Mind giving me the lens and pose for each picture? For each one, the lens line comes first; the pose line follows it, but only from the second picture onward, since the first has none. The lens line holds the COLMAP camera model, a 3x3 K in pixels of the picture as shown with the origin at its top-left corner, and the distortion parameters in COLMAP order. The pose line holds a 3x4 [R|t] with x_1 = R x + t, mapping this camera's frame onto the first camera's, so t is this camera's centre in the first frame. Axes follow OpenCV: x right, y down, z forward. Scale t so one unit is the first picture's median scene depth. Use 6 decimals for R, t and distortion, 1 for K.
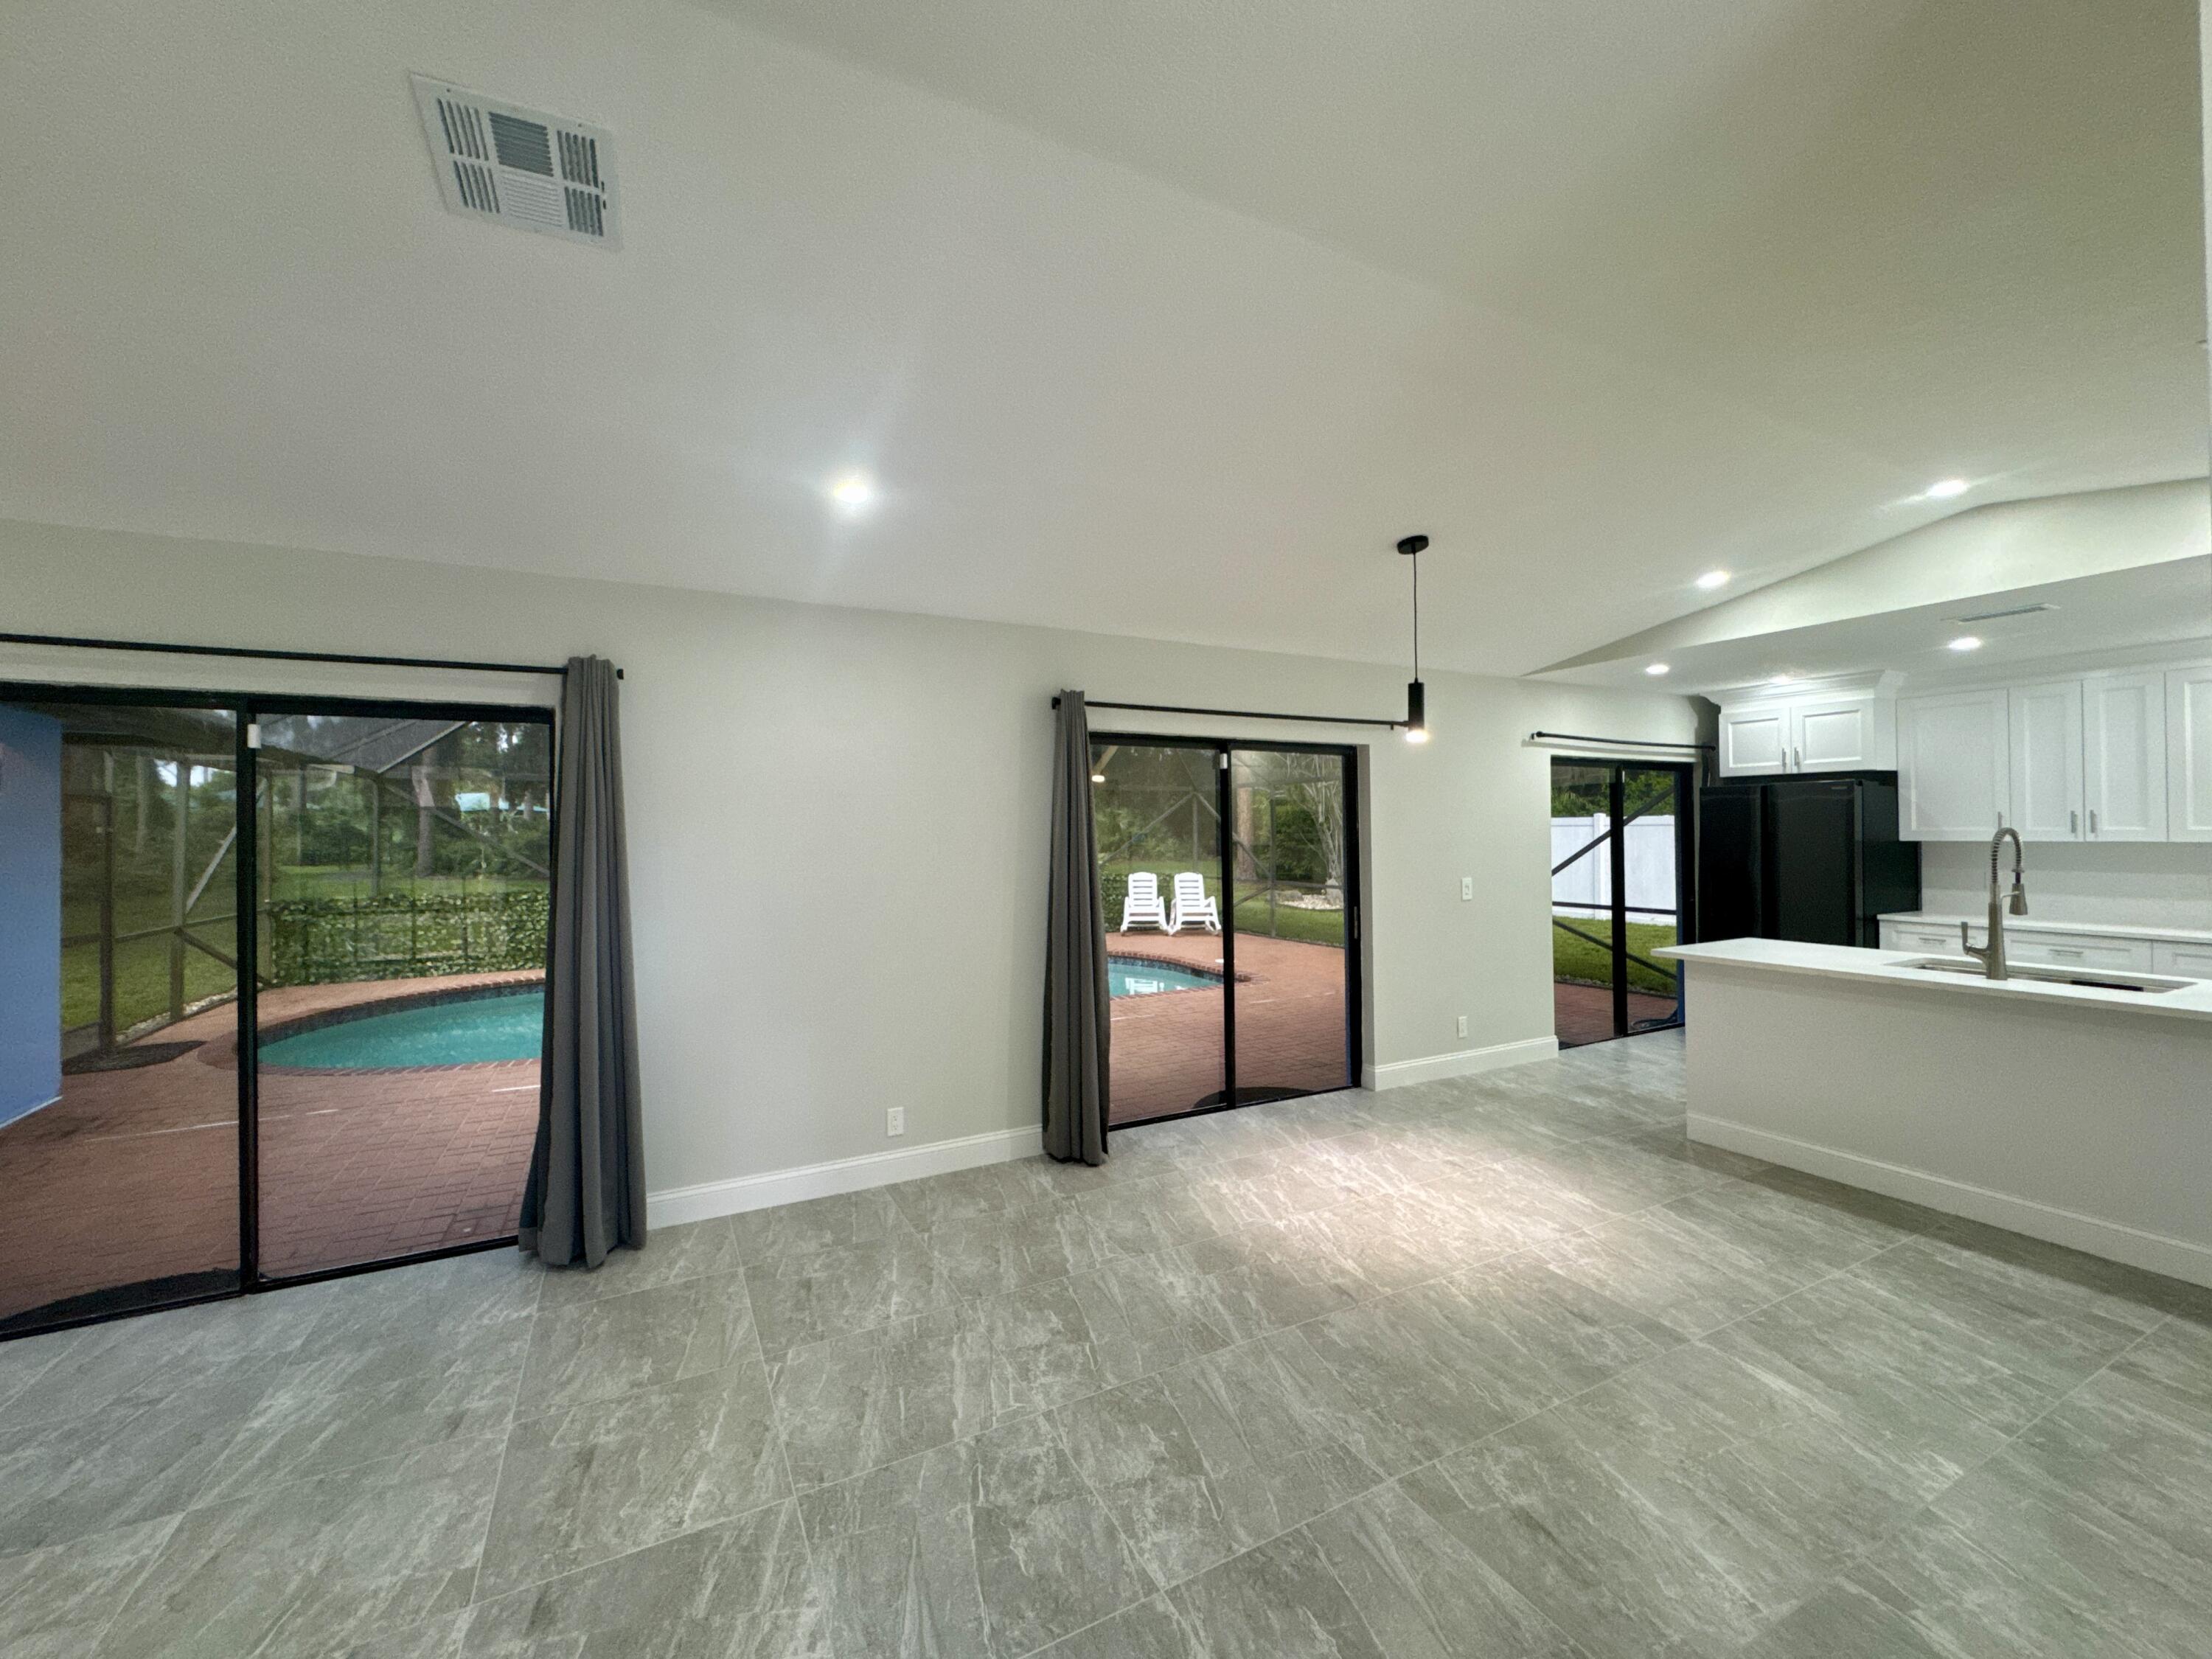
lens RADIAL K [[888.2, 0, 1106.2], [0, 888.2, 822.6], [0, 0, 1]] dist [-0.004104, 0.001066]
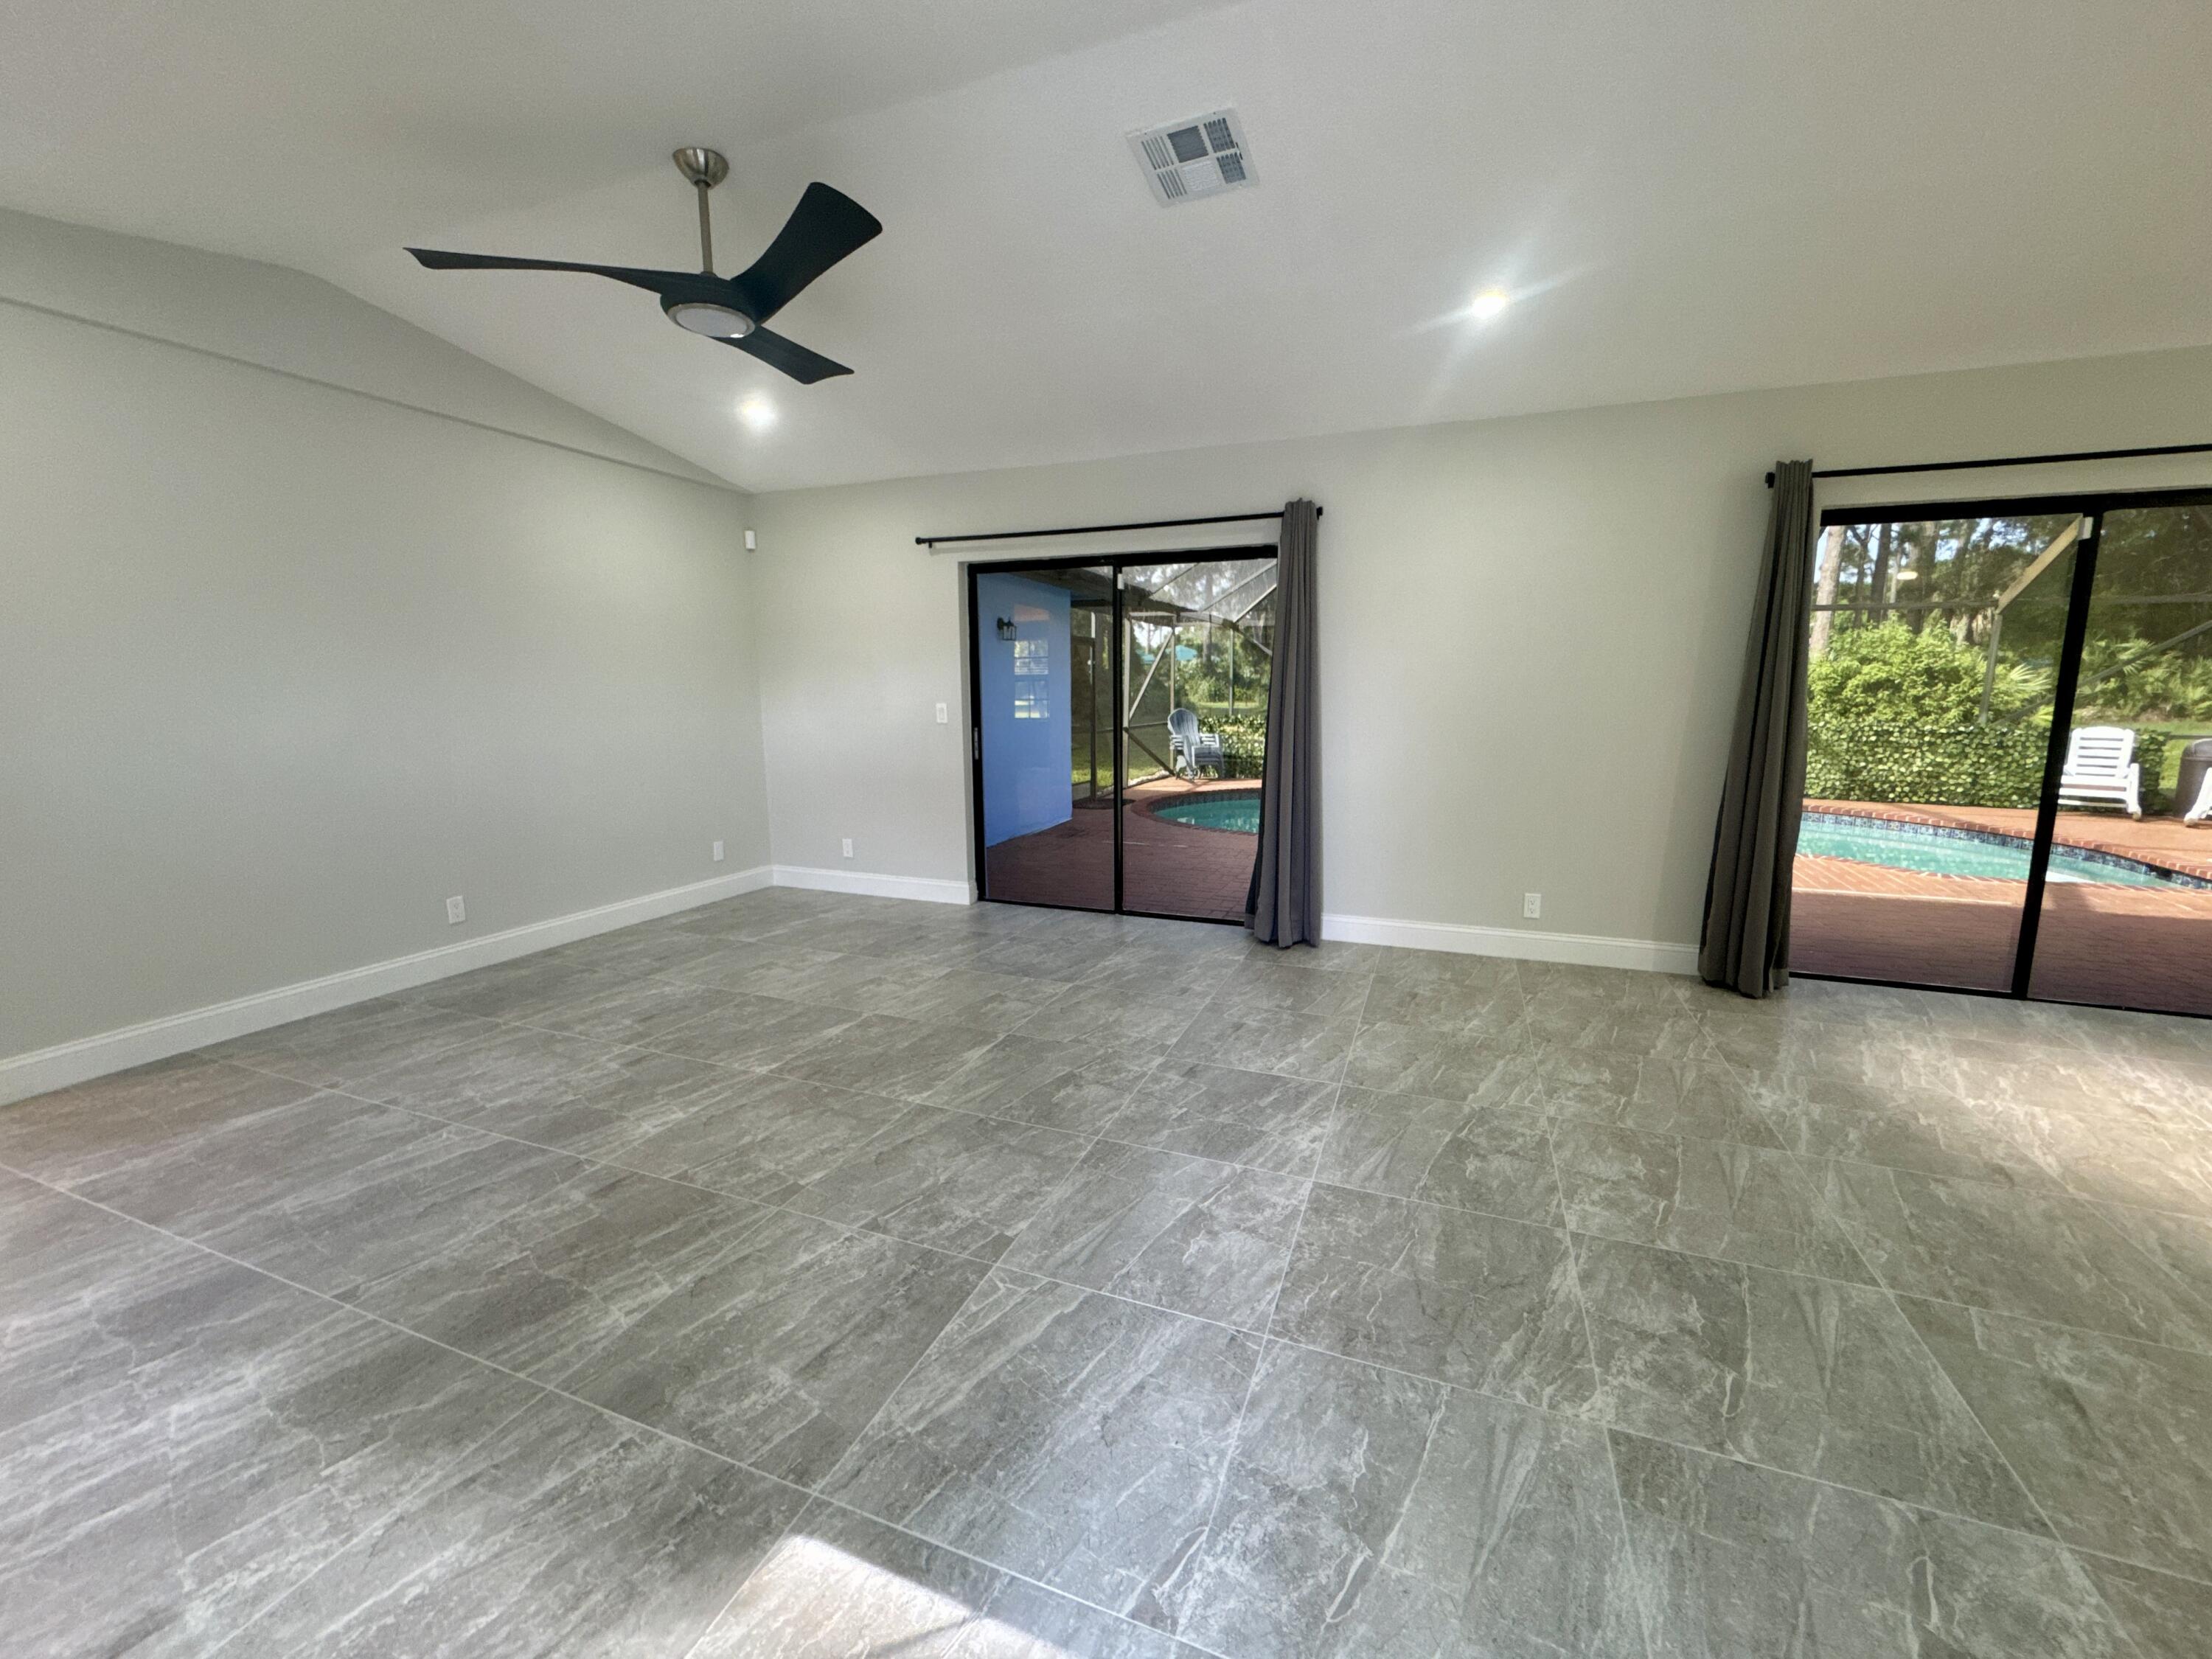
lens RADIAL K [[888.2, 0, 1104.4], [0, 888.2, 821.8], [0, 0, 1]] dist [-0.004104, 0.001066]
pose [[0.653313, 0.122082, -0.747180, 0.236814], [0.003999, 0.986343, 0.164656, 0.056718], [0.757077, -0.110560, 0.643903, -0.095665]]
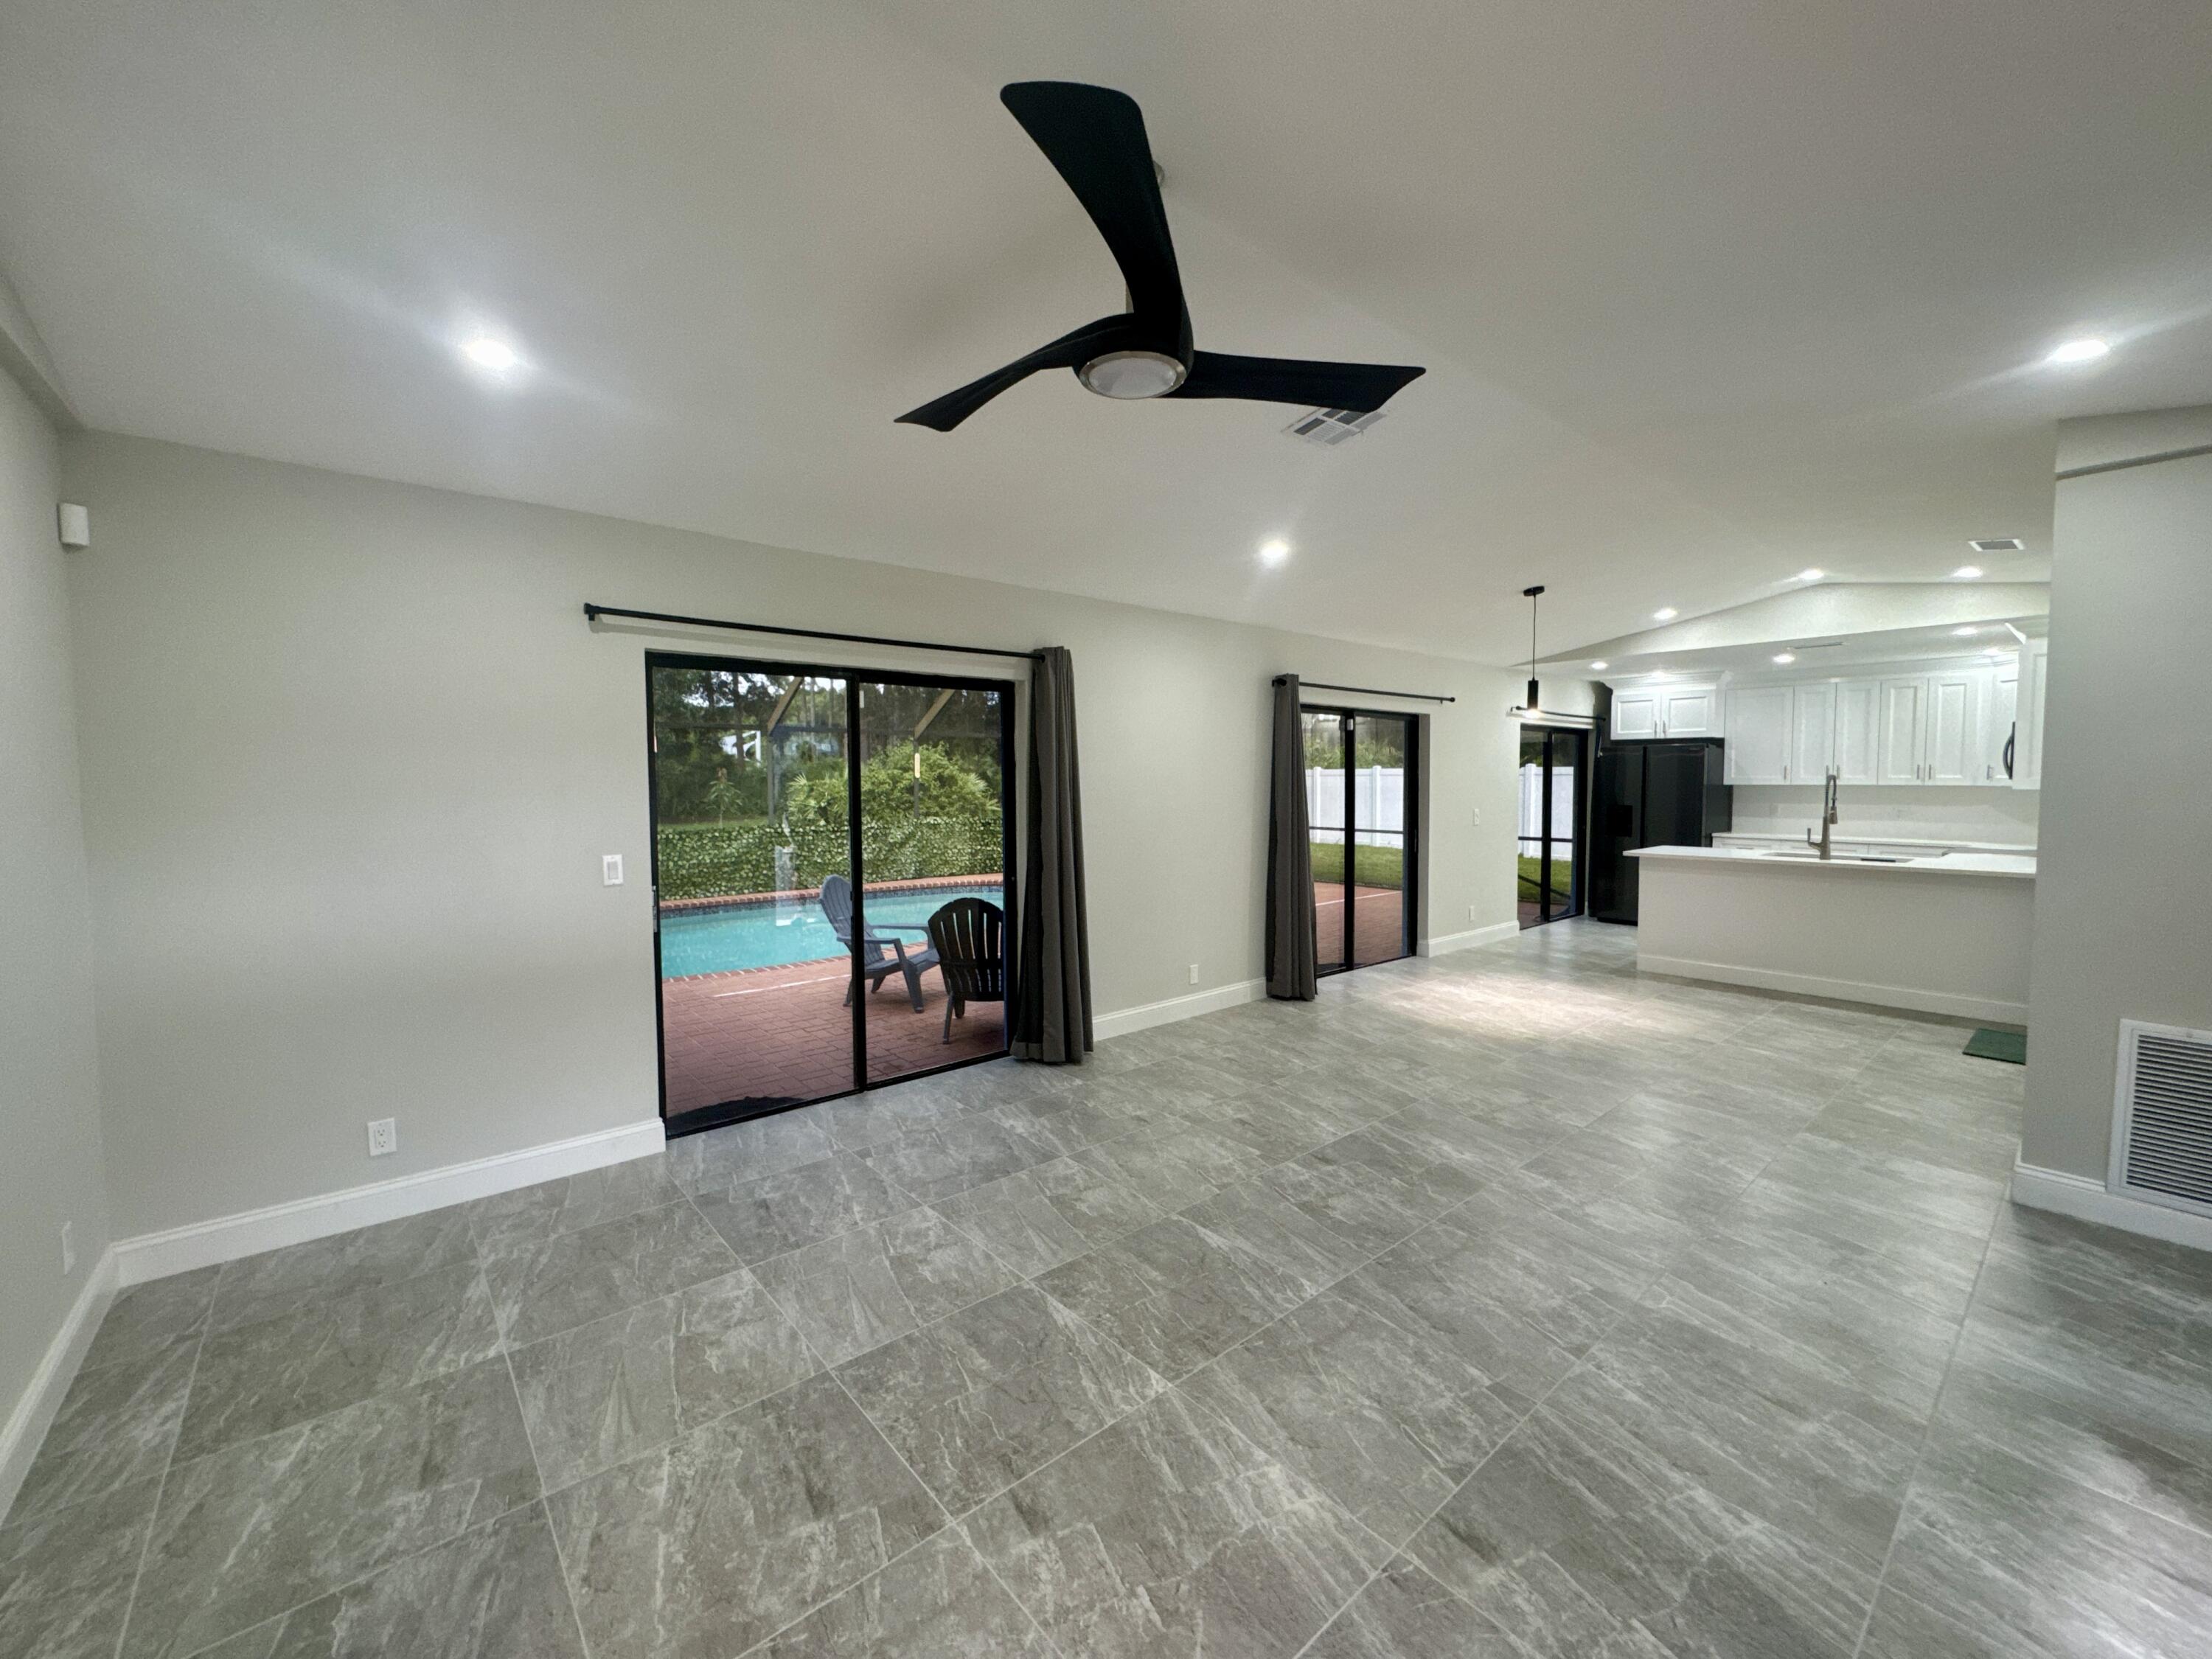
lens RADIAL K [[888.2, 0, 1102.9], [0, 888.2, 827.3], [0, 0, 1]] dist [-0.004104, 0.001066]
pose [[0.975294, -0.006629, 0.220811, -0.745945], [-0.007364, 0.998019, 0.062487, 0.010448], [-0.220788, -0.062569, 0.973313, -0.379234]]
